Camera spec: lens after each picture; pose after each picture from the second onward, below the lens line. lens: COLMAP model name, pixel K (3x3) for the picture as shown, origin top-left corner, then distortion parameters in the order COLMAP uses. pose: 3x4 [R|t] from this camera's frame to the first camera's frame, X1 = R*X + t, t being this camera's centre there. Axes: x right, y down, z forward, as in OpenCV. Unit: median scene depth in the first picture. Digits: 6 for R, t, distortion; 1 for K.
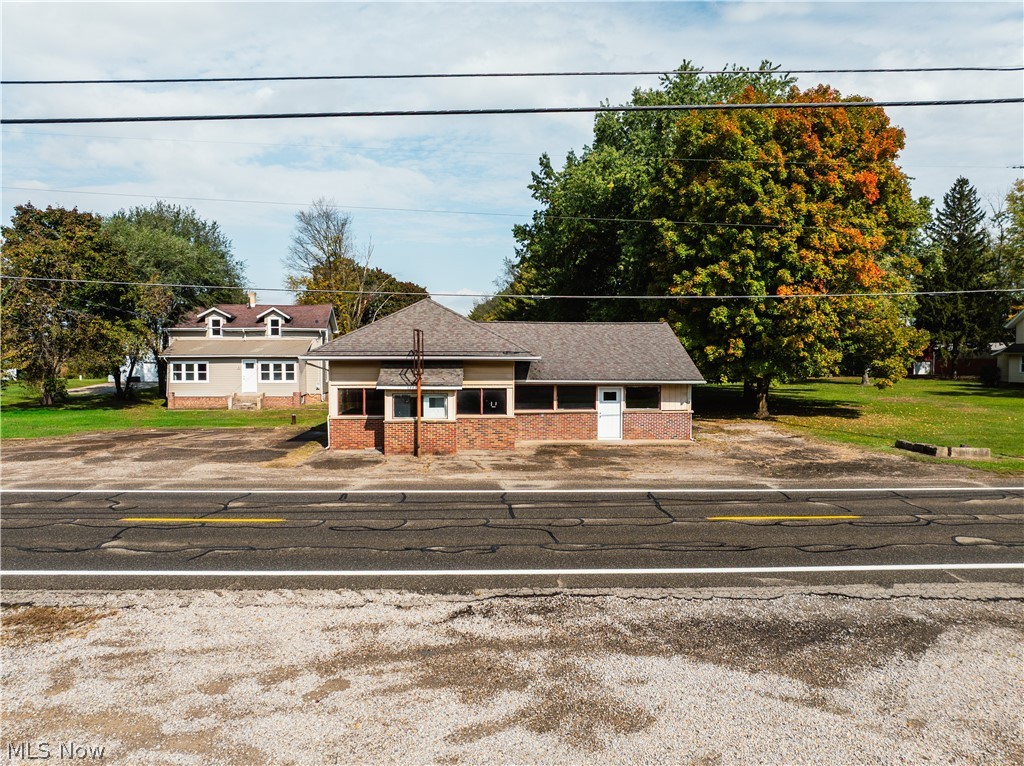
lens RADIAL K [[715.2, 0, 510.4], [0, 715.2, 378.3], [0, 0, 1]] dist [-0.003526, -0.004191]
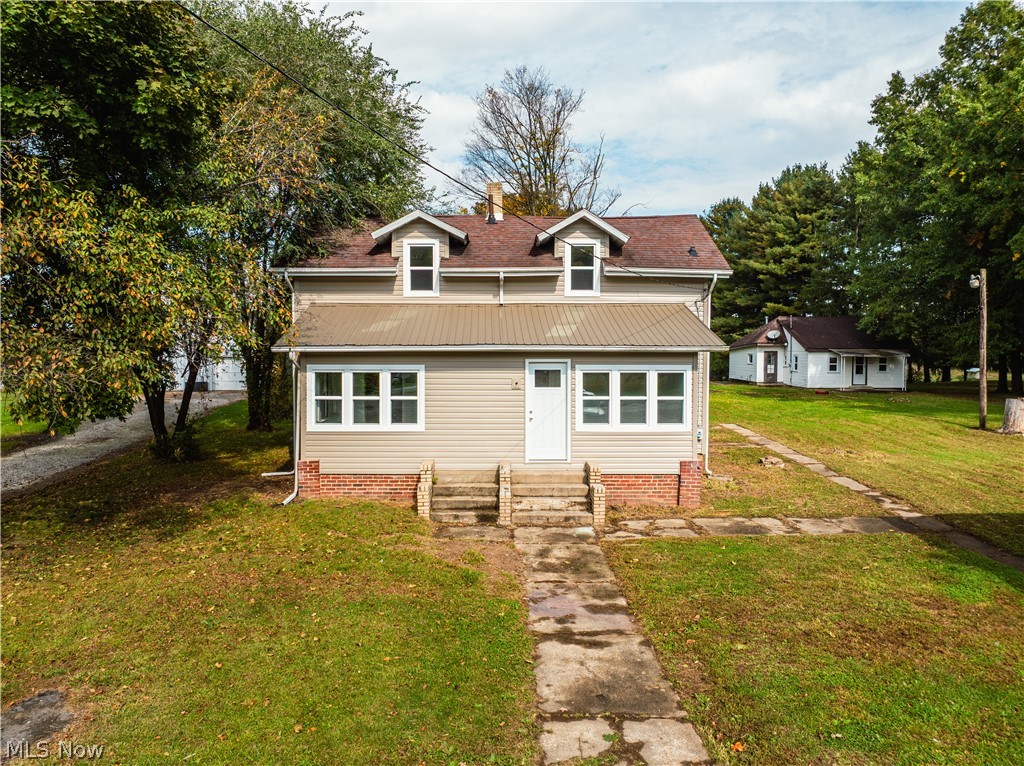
lens RADIAL K [[715.2, 0, 513.7], [0, 715.2, 385.2], [0, 0, 1]] dist [-0.003526, -0.004191]
pose [[0.997643, 0.004625, -0.068459, -0.357055], [-0.003943, 0.999941, 0.010090, -0.017532], [0.068502, -0.009796, 0.997603, 0.679393]]
